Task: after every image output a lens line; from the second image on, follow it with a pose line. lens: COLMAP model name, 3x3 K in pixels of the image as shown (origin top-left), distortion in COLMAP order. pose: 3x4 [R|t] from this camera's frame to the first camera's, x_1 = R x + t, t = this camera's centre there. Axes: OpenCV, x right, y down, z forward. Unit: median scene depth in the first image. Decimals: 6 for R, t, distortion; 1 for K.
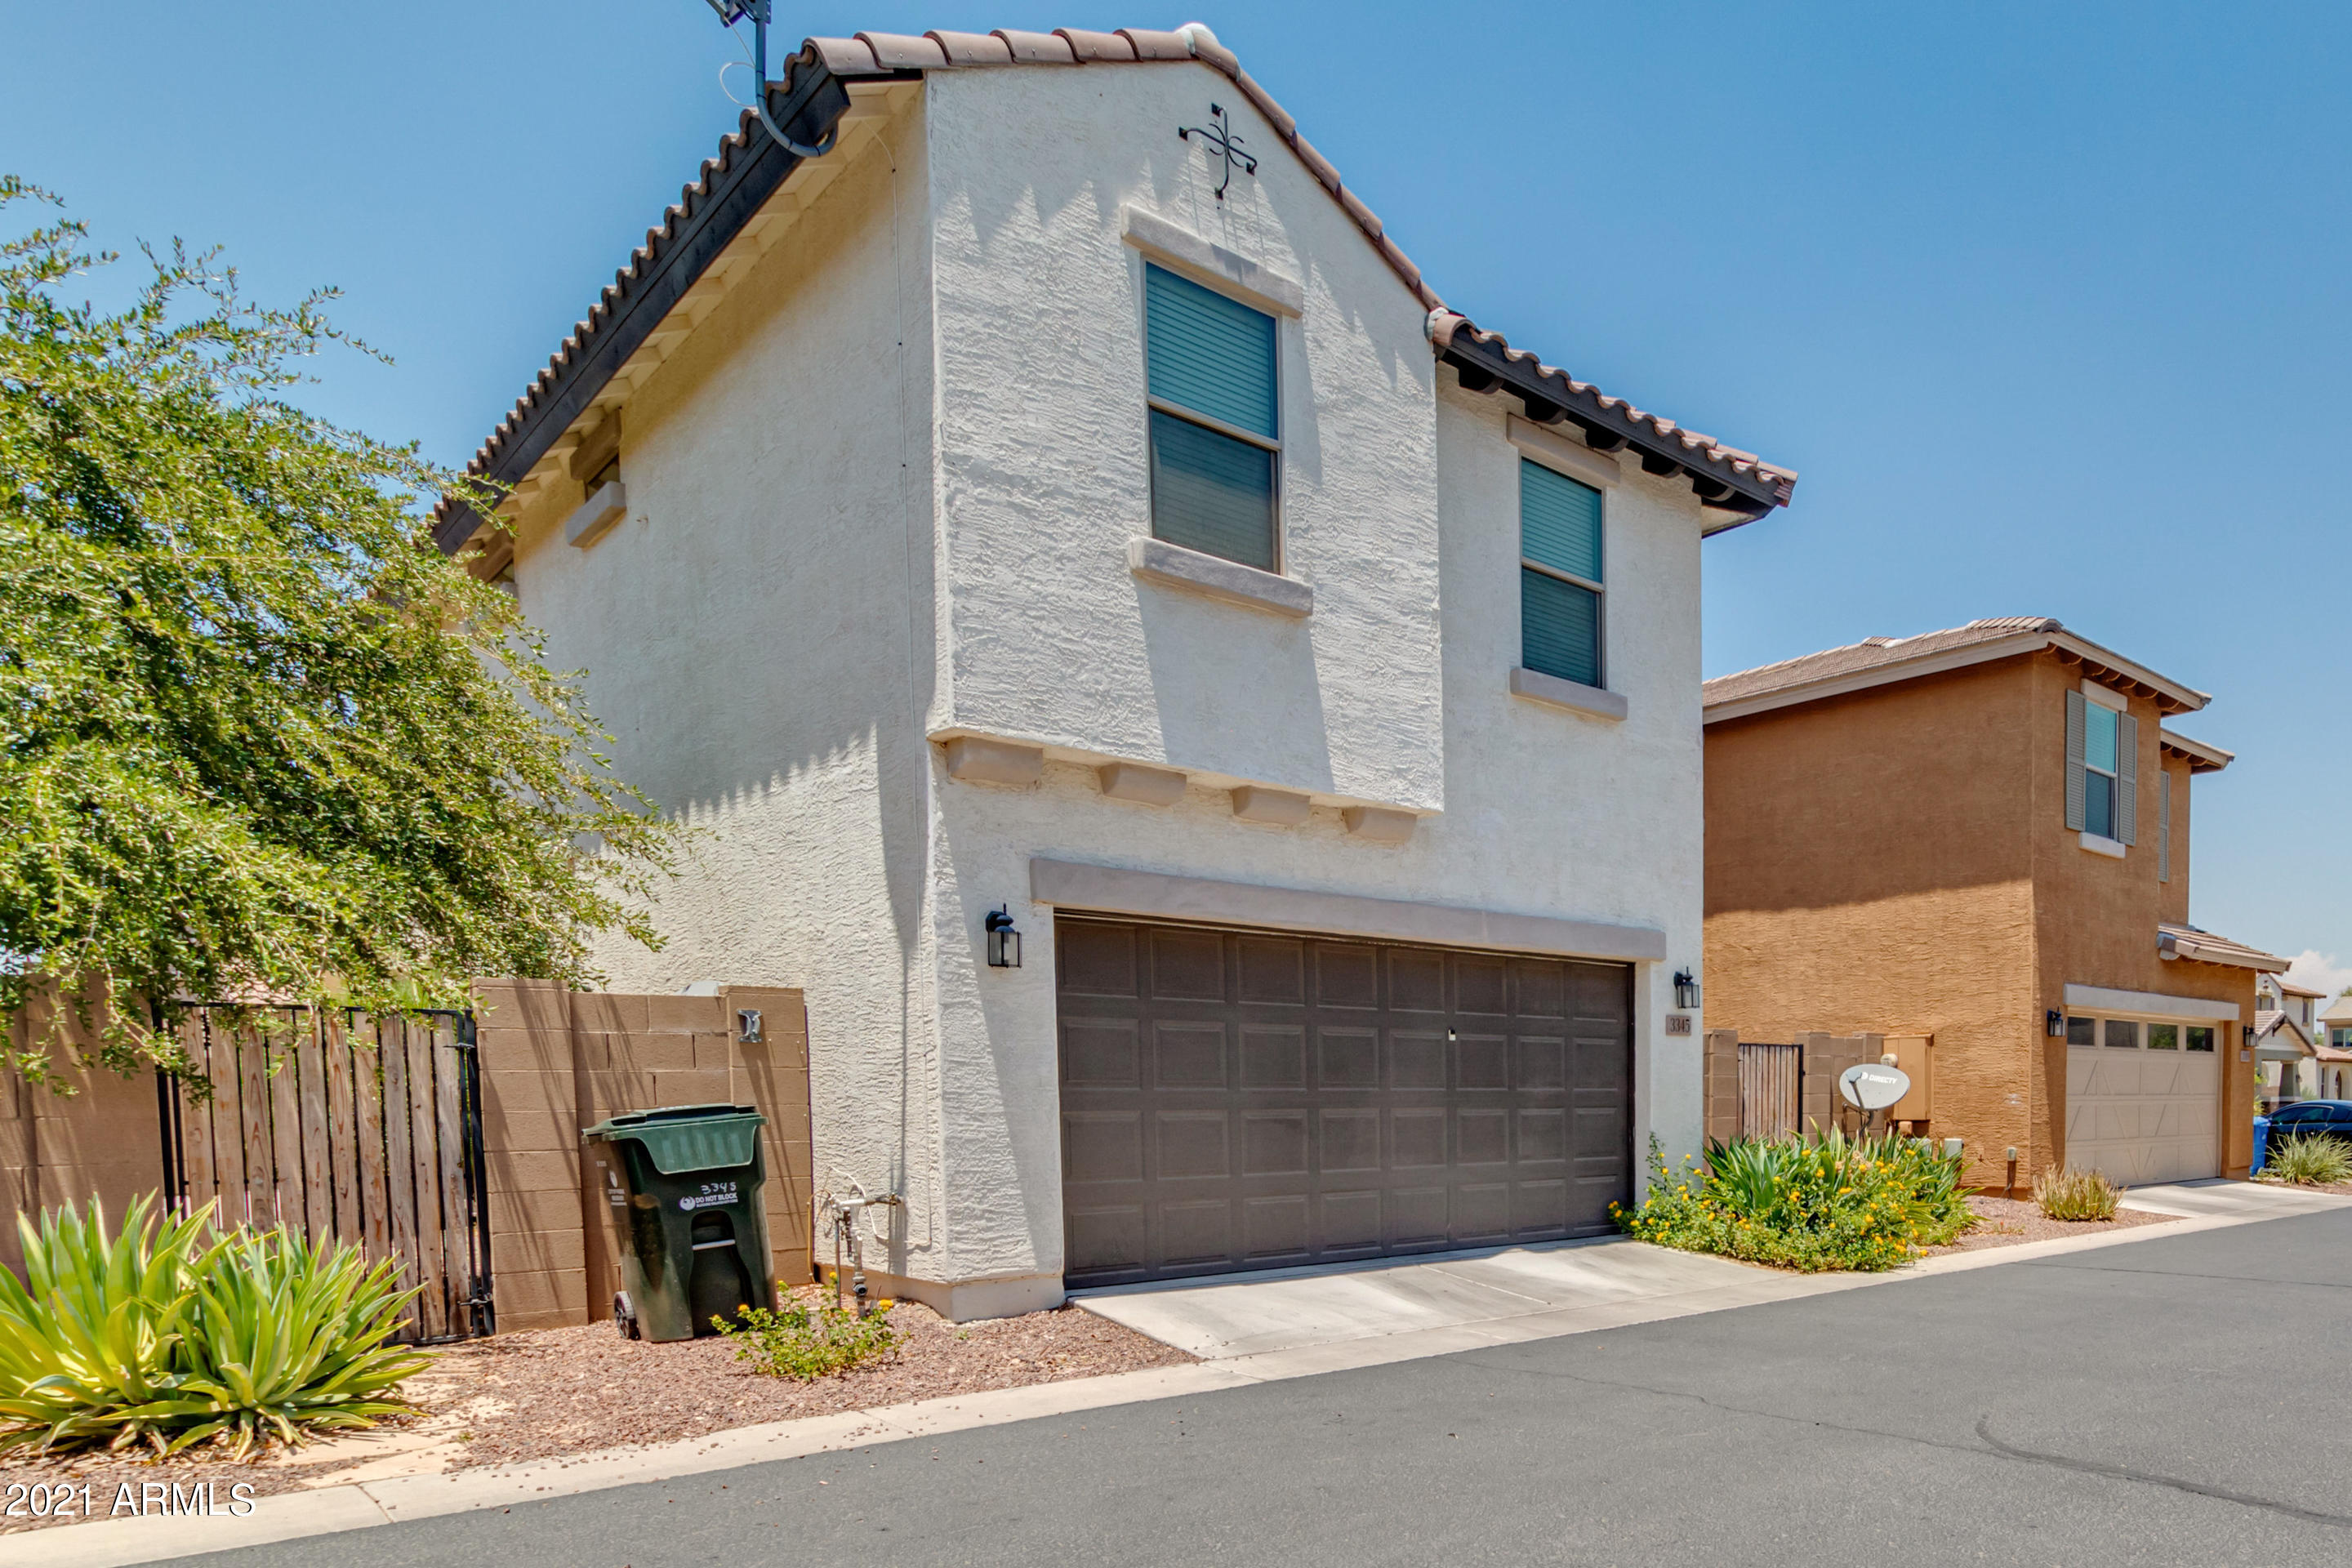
lens RADIAL K [[1033.7, 0, 1309.7], [0, 1033.7, 832.5], [0, 0, 1]] dist [0.000413, 0.000126]
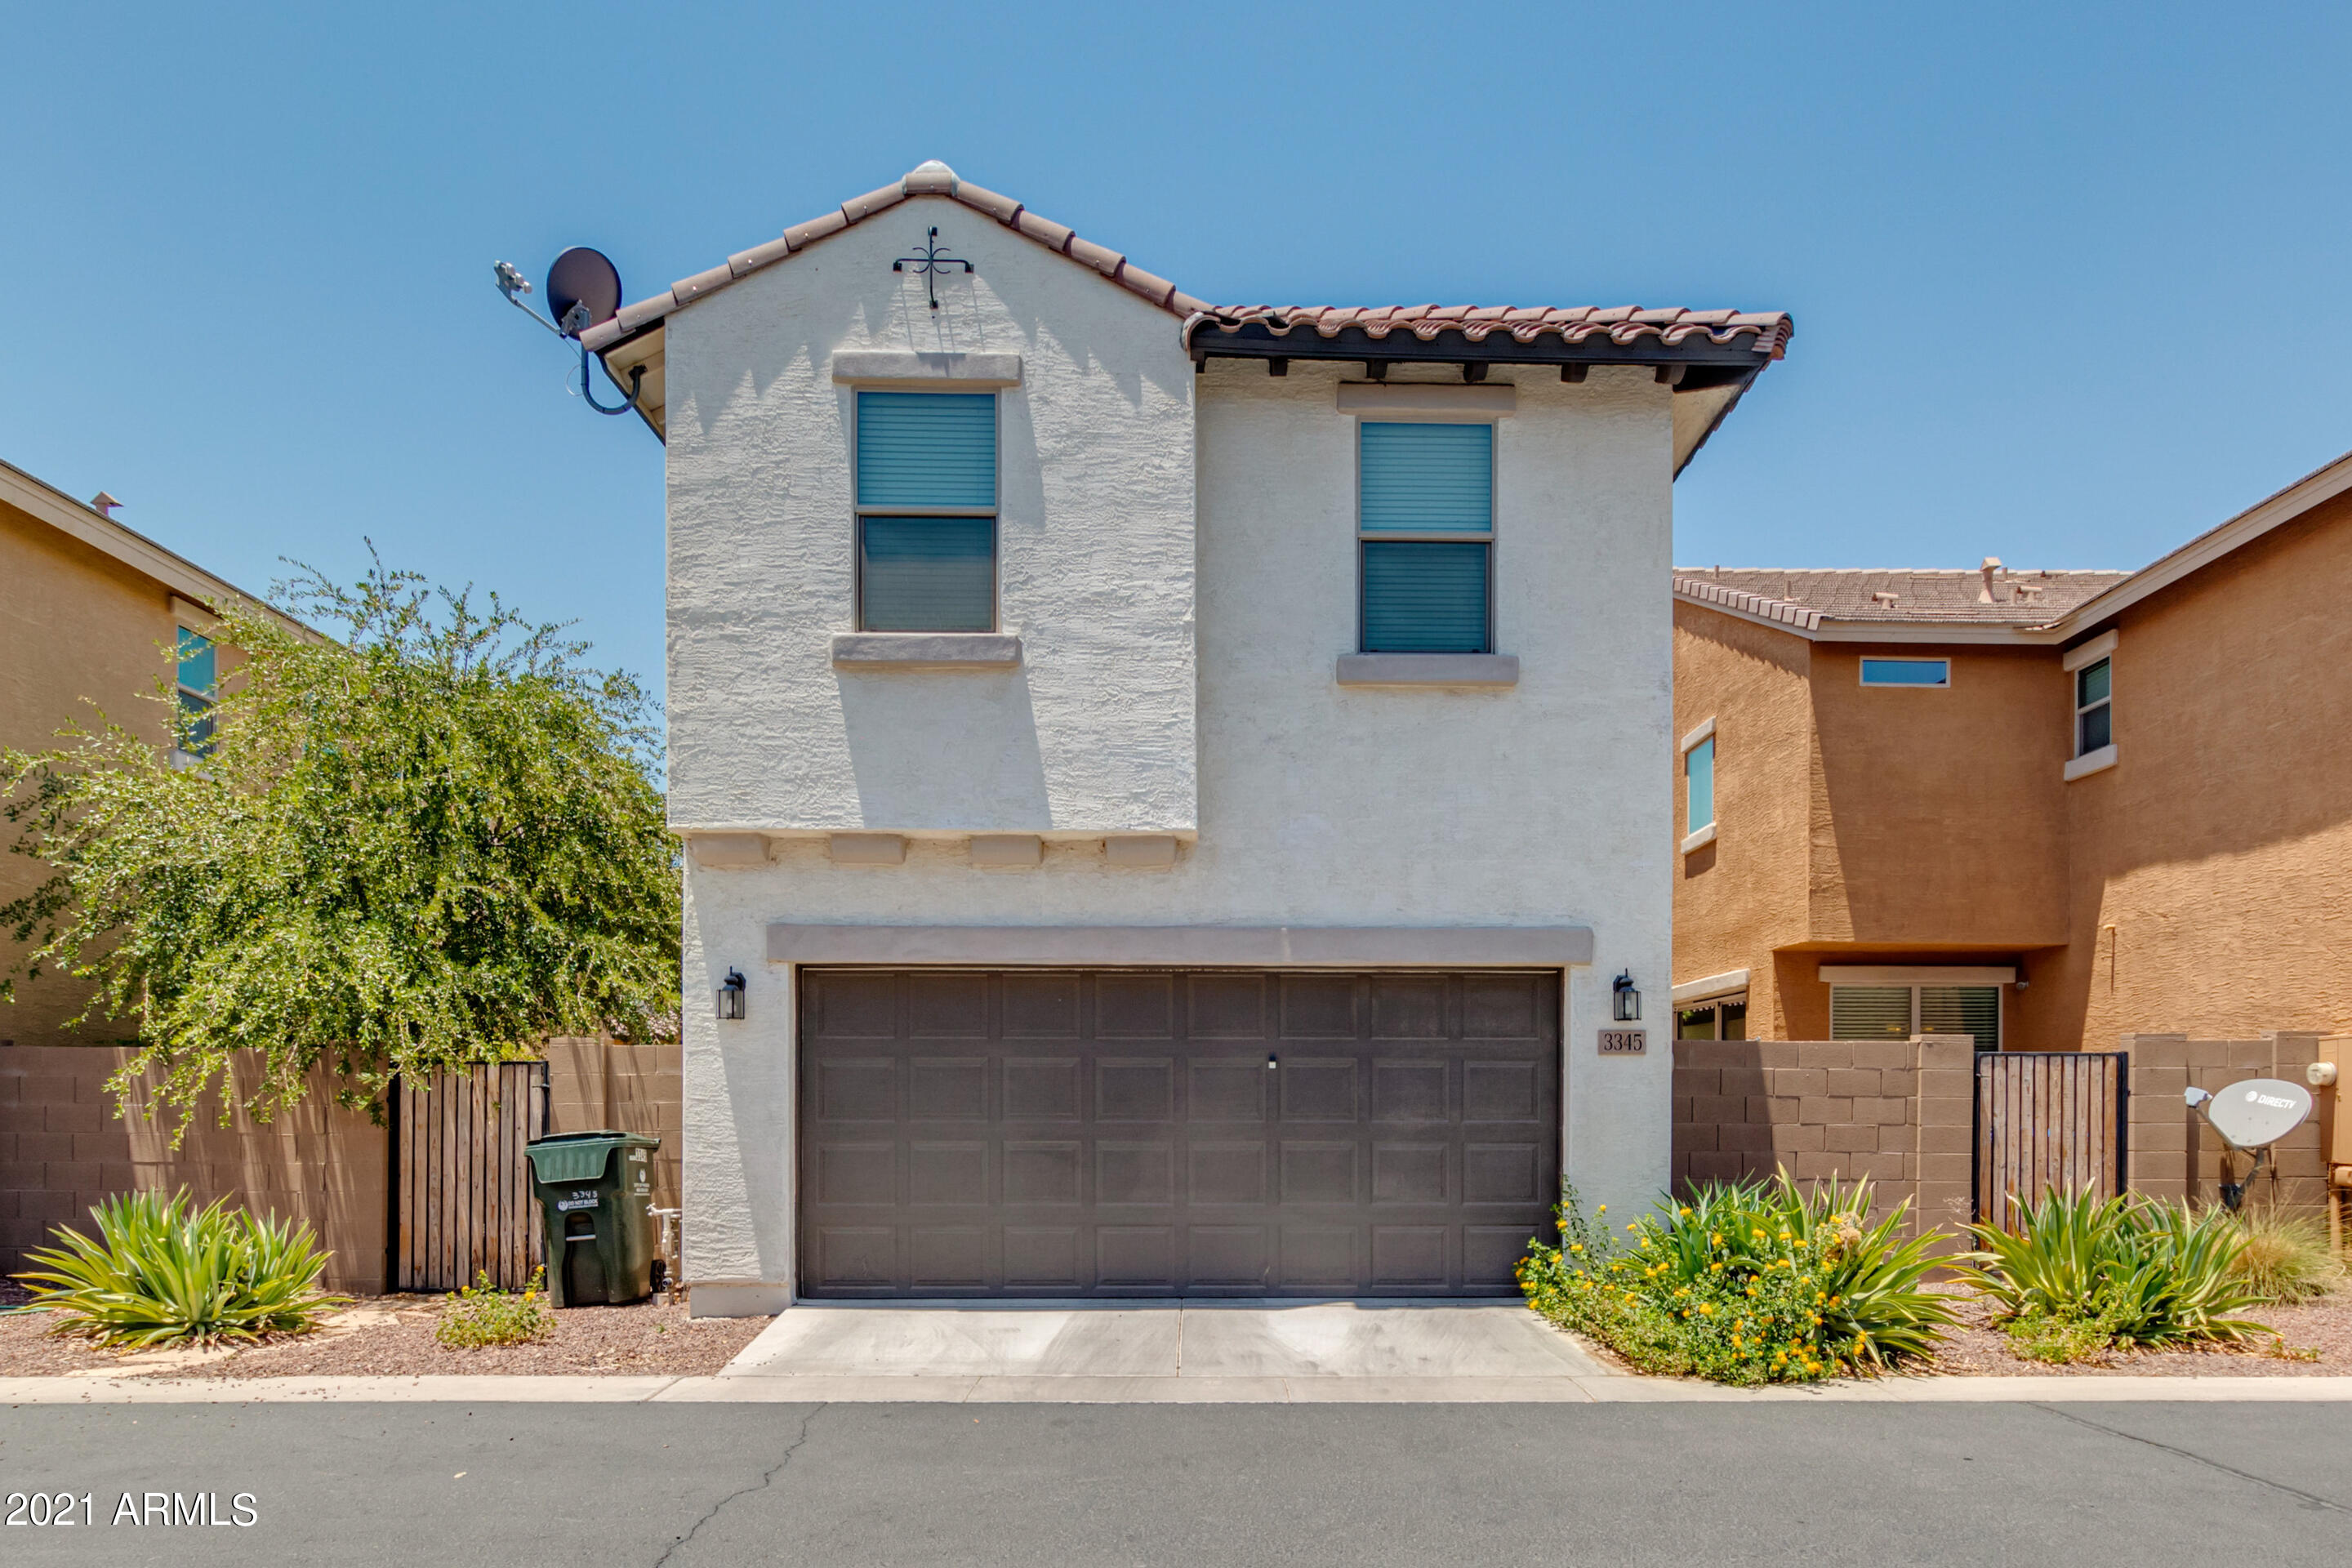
lens RADIAL K [[987.1, 0, 1203.9], [0, 987.1, 830.2], [0, 0, 1]] dist [-0.000393, 0.000189]
pose [[0.863418, -0.132247, -0.486847, 0.603537], [0.120287, 0.991163, -0.055912, 0.033770], [0.489939, -0.010286, 0.871696, 0.216131]]
